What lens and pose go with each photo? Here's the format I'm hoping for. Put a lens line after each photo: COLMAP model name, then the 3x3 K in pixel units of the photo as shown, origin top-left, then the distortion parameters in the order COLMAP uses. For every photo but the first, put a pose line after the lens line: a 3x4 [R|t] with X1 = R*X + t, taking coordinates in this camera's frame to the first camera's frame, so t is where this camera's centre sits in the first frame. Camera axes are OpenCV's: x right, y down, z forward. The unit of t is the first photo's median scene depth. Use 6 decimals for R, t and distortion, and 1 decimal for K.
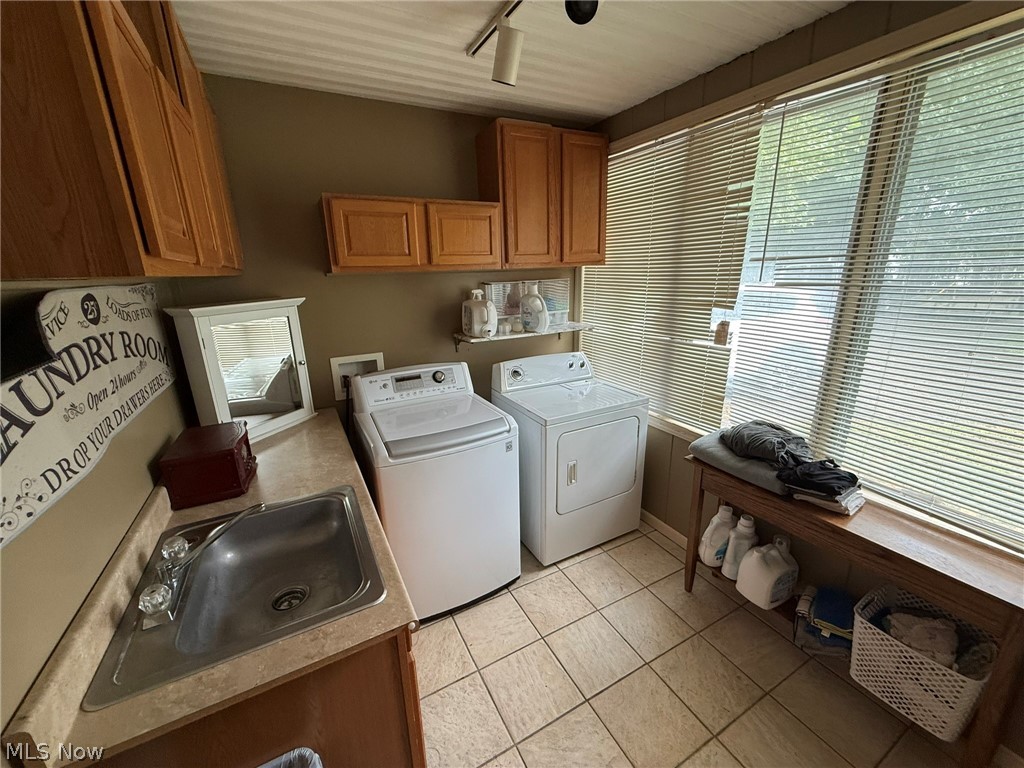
lens RADIAL K [[406.3, 0, 512.0], [0, 406.3, 384.0], [0, 0, 1]] dist [-0.000211, -0.000062]
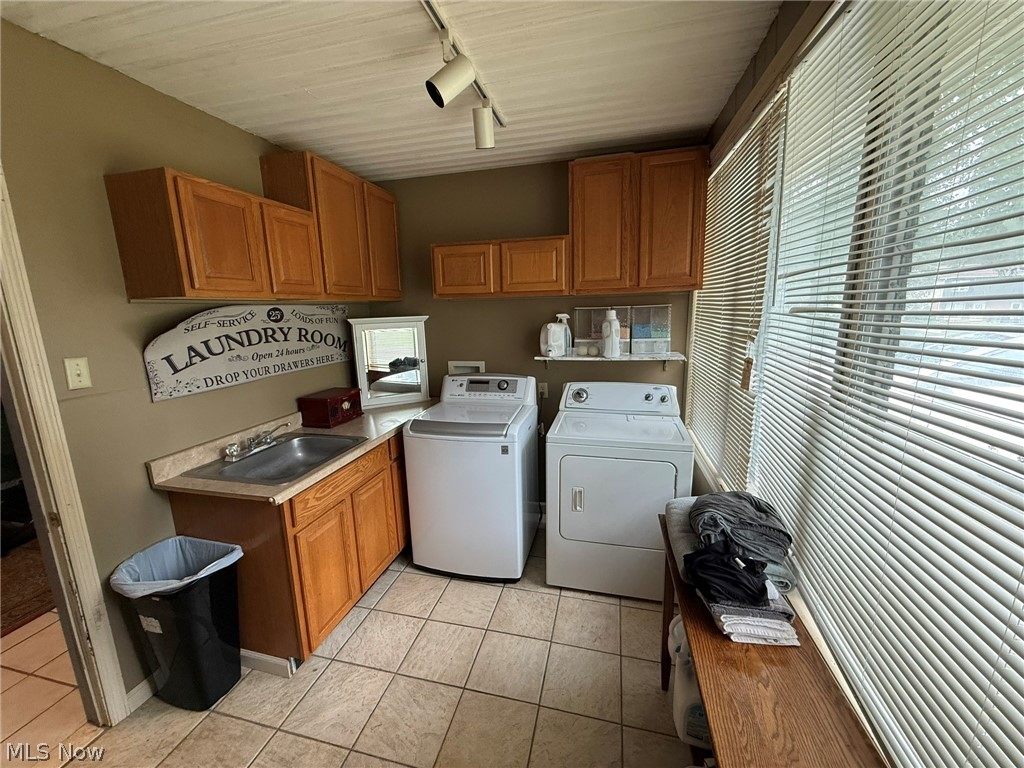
lens RADIAL K [[406.3, 0, 512.0], [0, 406.3, 384.0], [0, 0, 1]] dist [-0.000211, -0.000062]
pose [[0.741301, 0.132225, -0.658019, 0.650764], [-0.177375, 0.984141, -0.002068, -0.024042], [0.647310, 0.118249, 0.752998, 0.132346]]
